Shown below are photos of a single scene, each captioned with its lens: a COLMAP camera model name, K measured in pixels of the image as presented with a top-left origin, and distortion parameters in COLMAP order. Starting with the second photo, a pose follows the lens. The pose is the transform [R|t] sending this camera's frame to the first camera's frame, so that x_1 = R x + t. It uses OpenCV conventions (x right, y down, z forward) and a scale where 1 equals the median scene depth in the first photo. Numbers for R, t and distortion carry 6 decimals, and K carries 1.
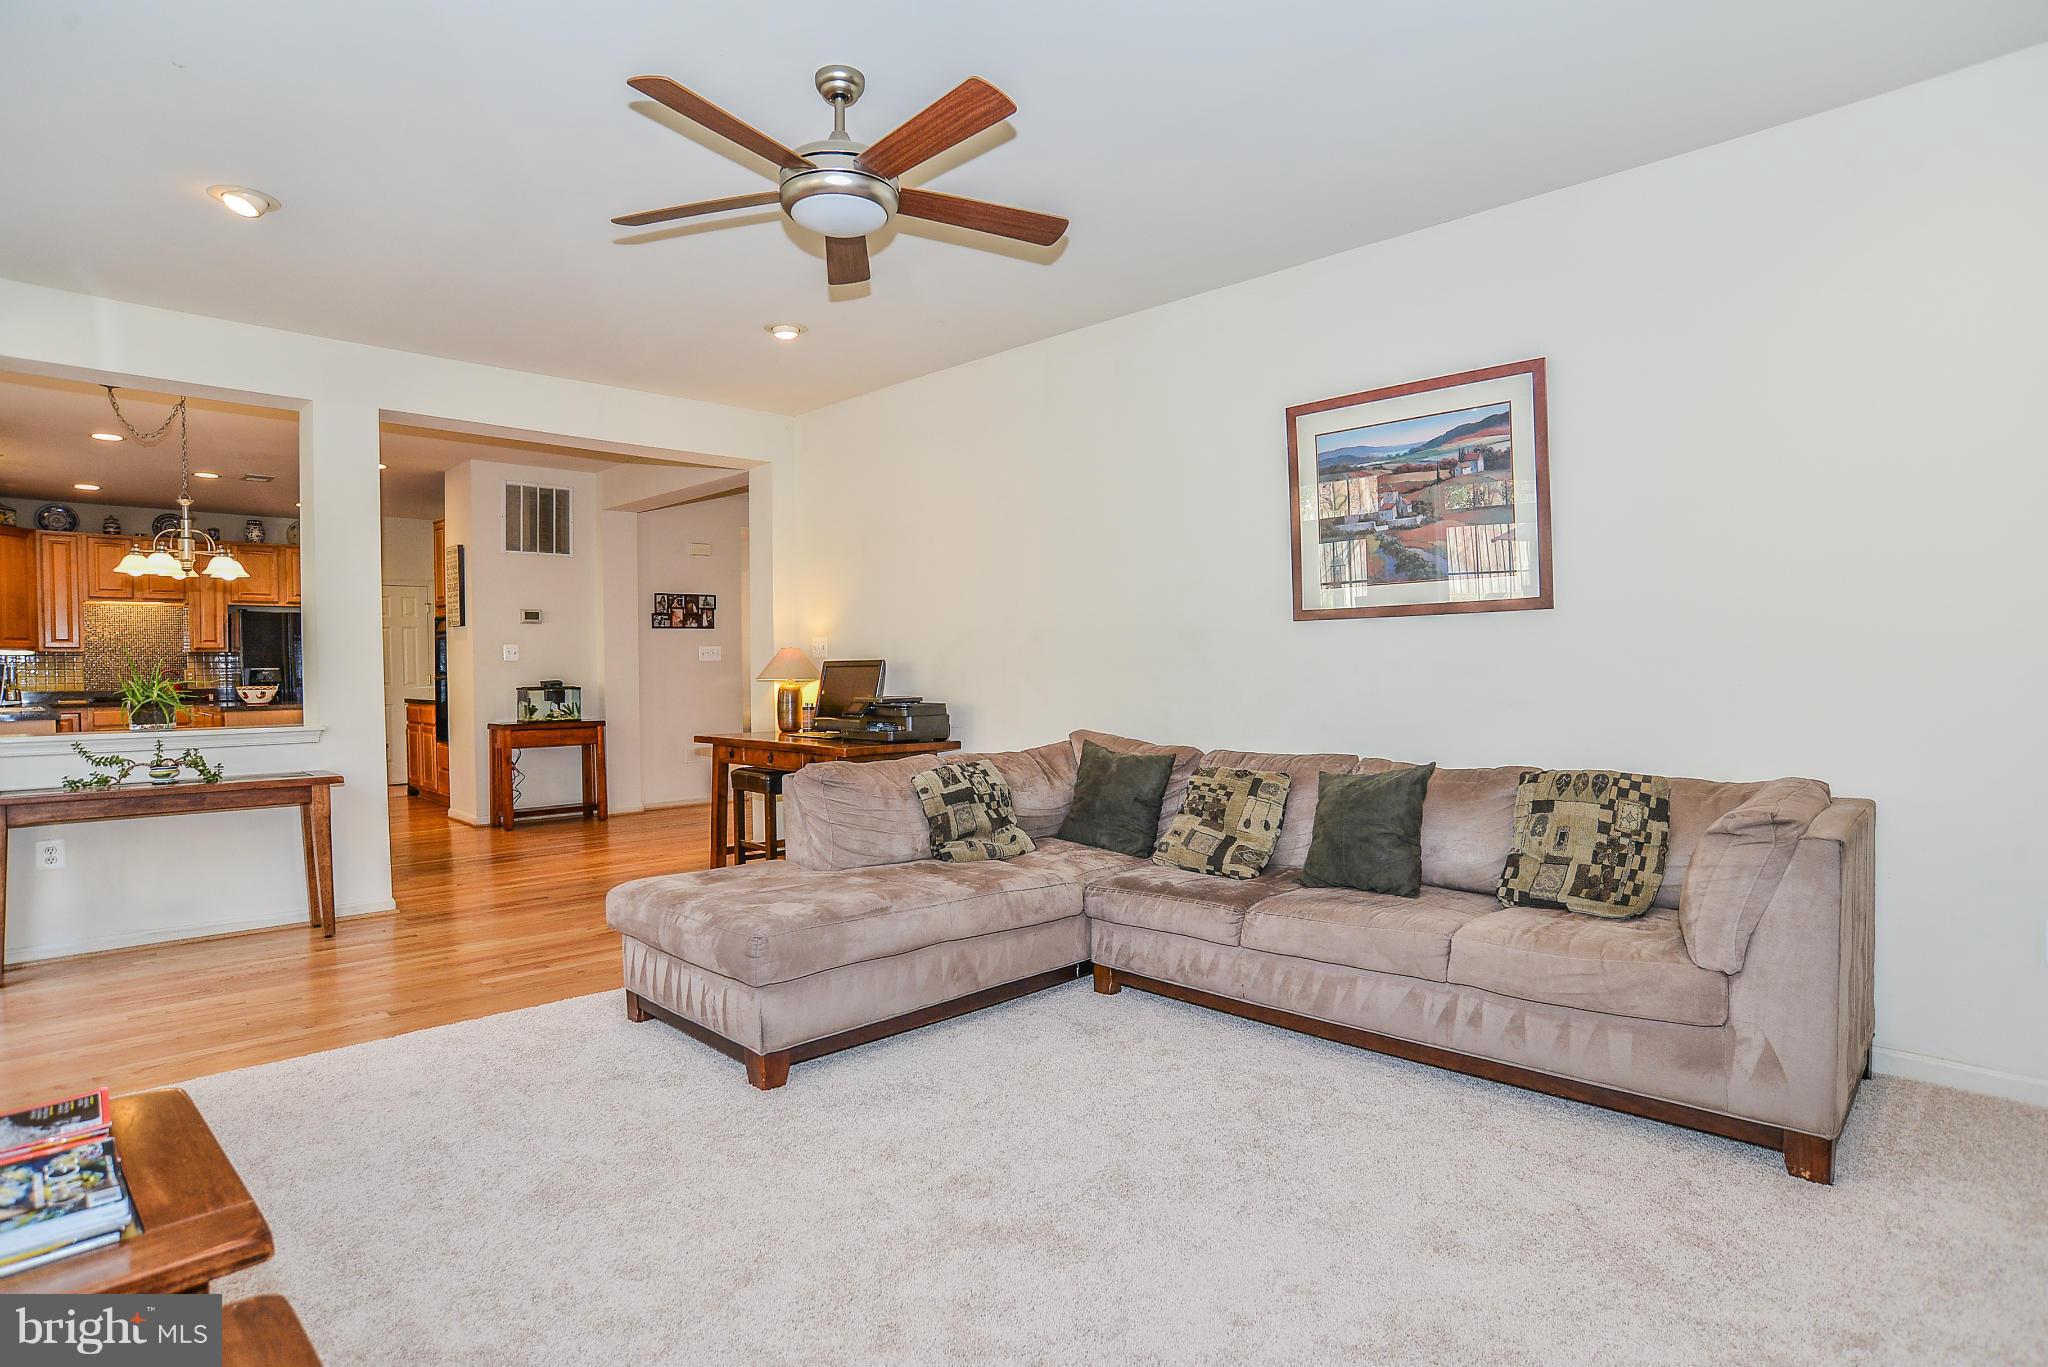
lens RADIAL K [[1000.5, 0, 1024.0], [0, 1000.5, 683.5], [0, 0, 1]] dist [-0.043447, 0.000183]
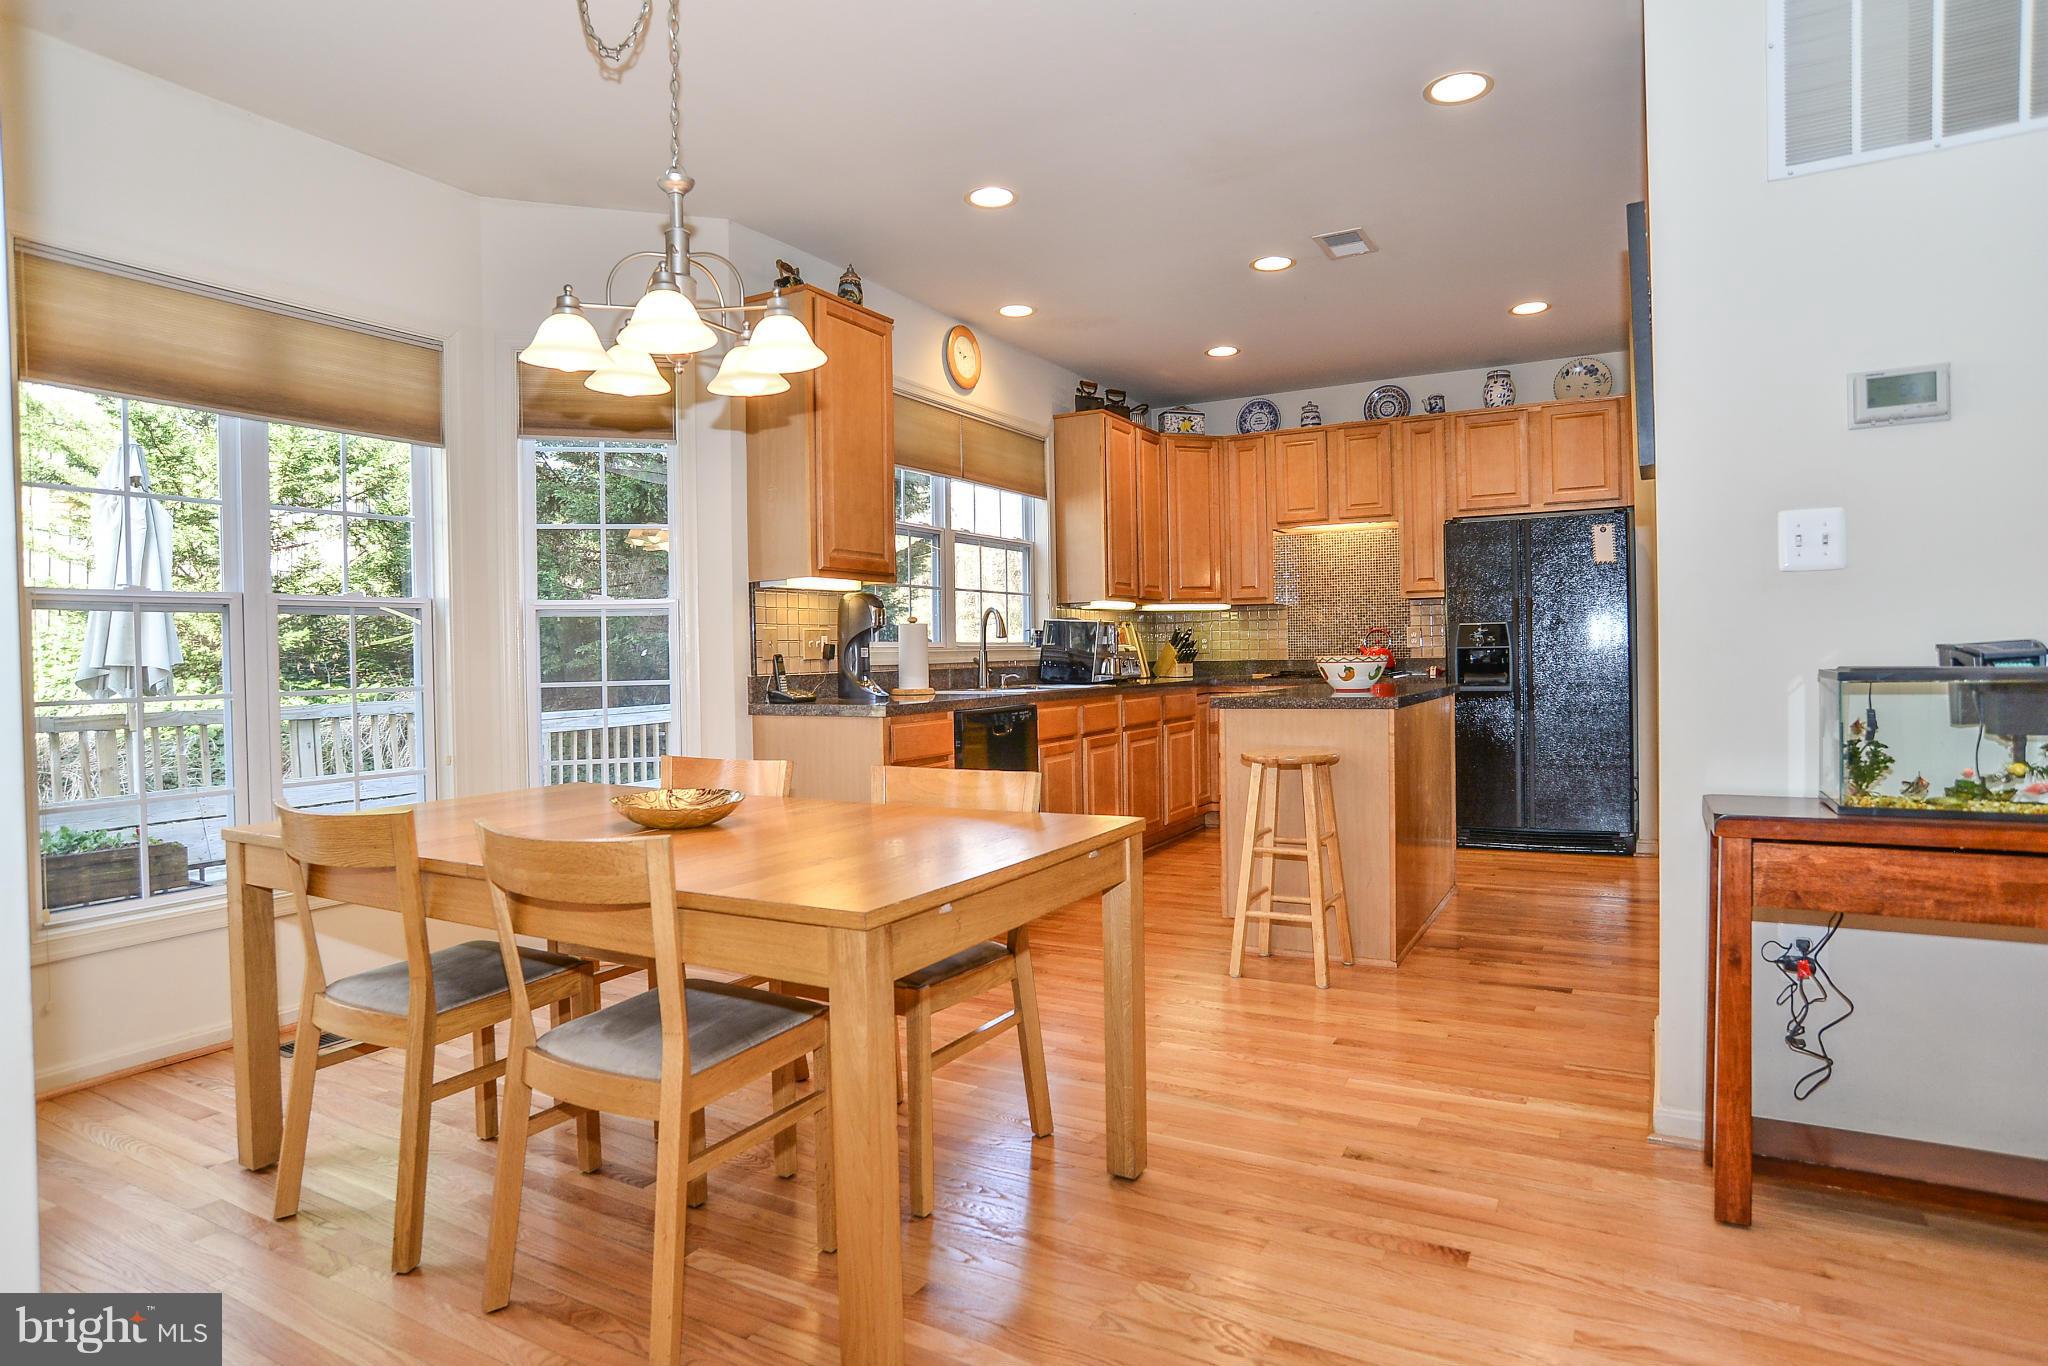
lens RADIAL K [[1160.6, 0, 1020.1], [0, 1160.6, 650.8], [0, 0, 1]] dist [-0.057313, 0.000219]
pose [[0.293651, 0.001257, -0.955912, -0.286466], [0.006252, 0.999975, 0.003236, -0.003179], [0.955892, -0.006927, 0.293636, 0.696445]]
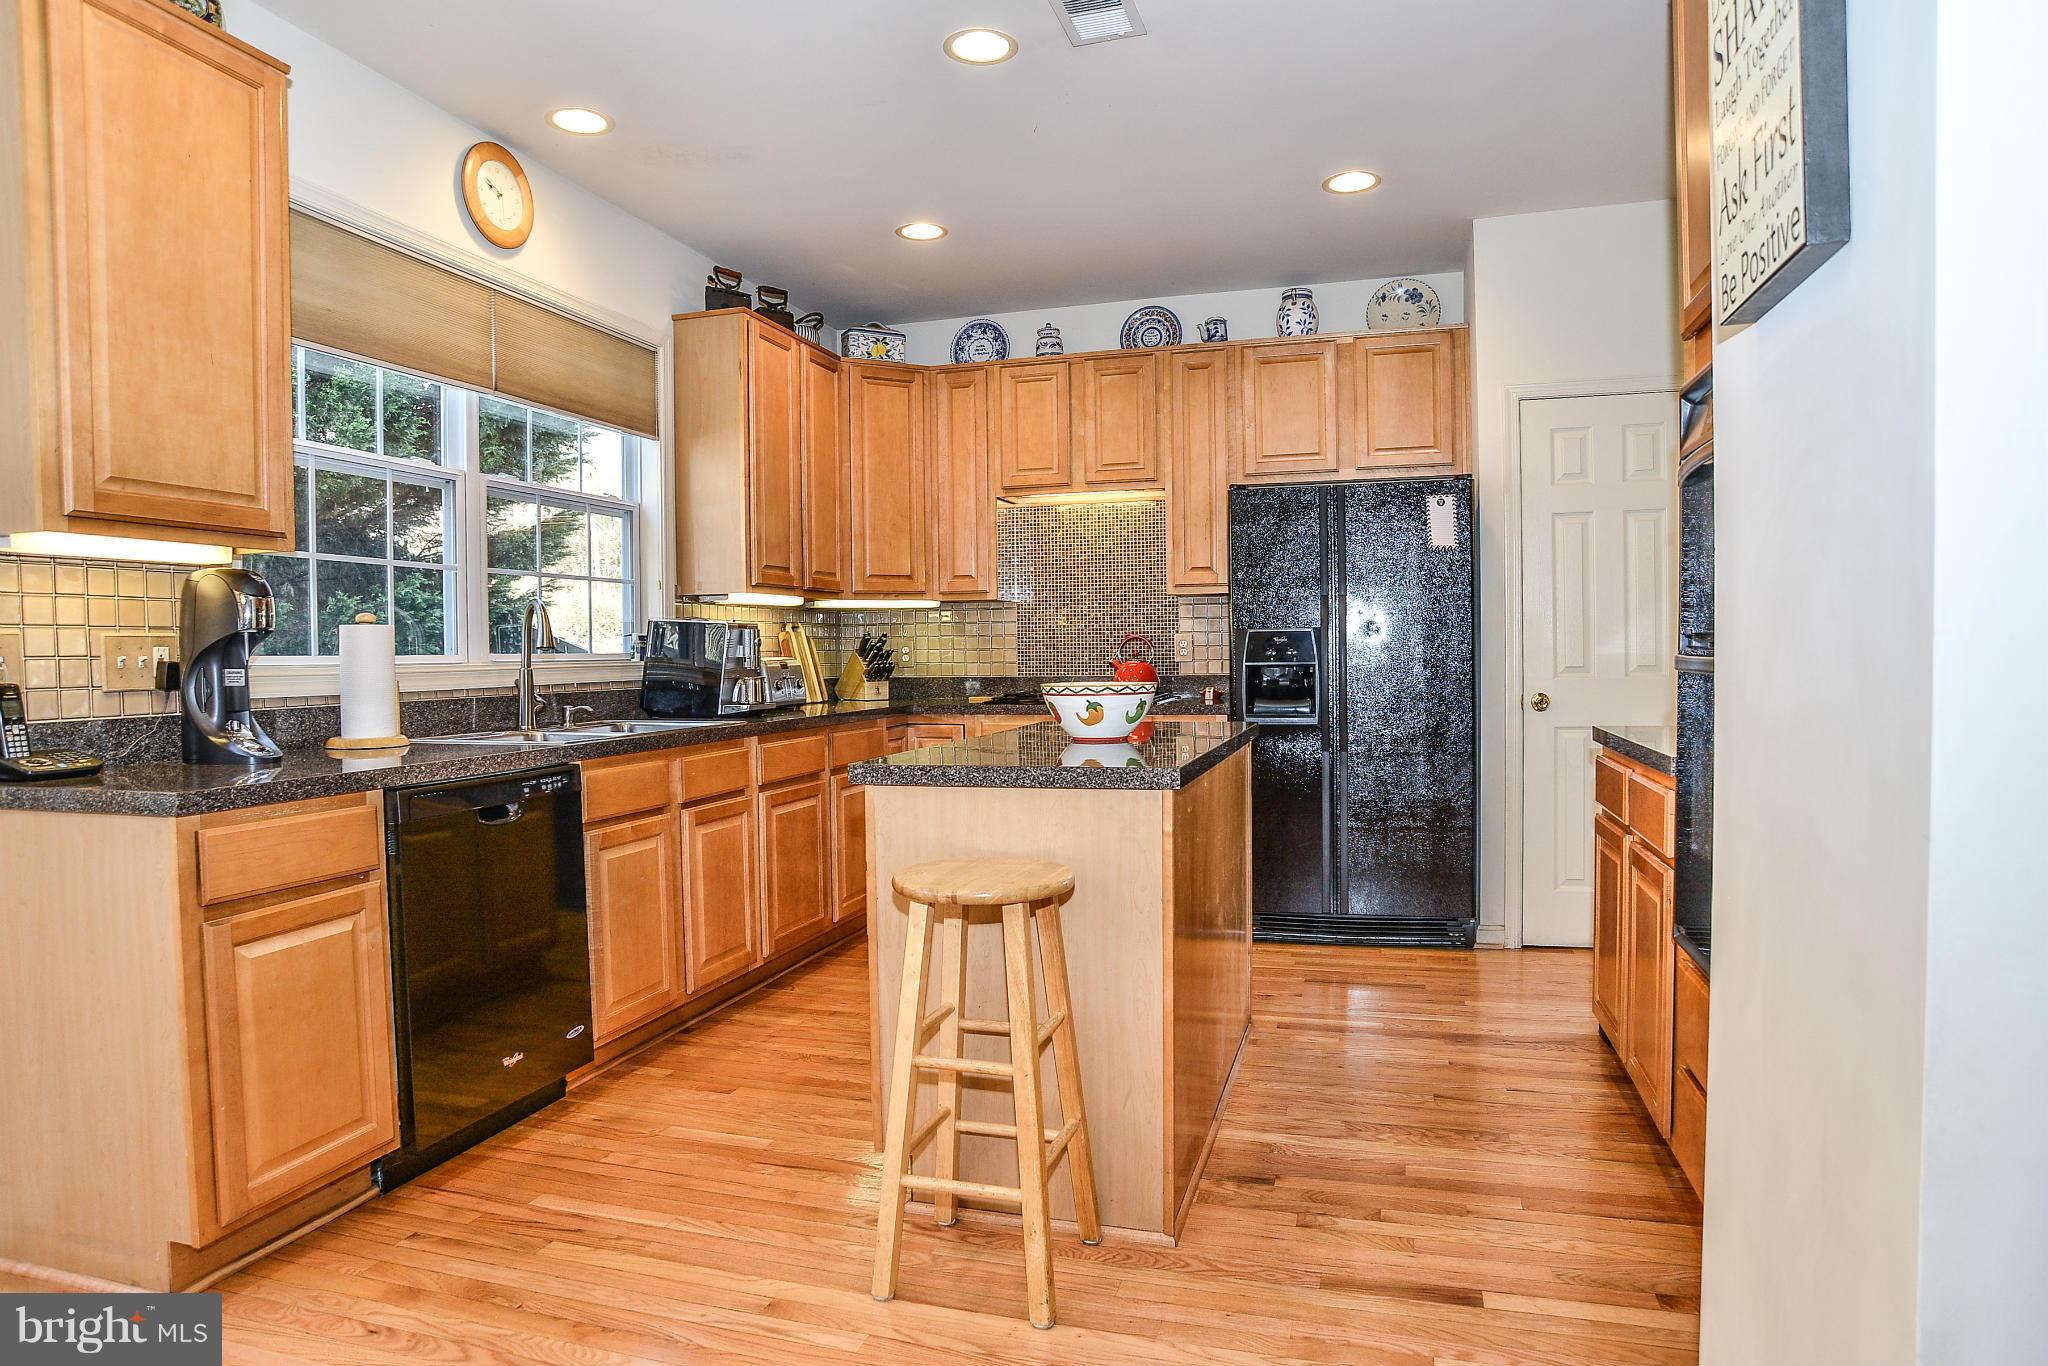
lens RADIAL K [[1295.9, 0, 1024.0], [0, 1295.9, 683.0], [0, 0, 1]] dist [-0.114148, 0.074611]
pose [[0.493600, 0.021762, -0.869417, -0.470085], [0.001002, 0.999672, 0.025591, -0.008235], [0.869689, -0.013503, 0.493416, 0.817628]]
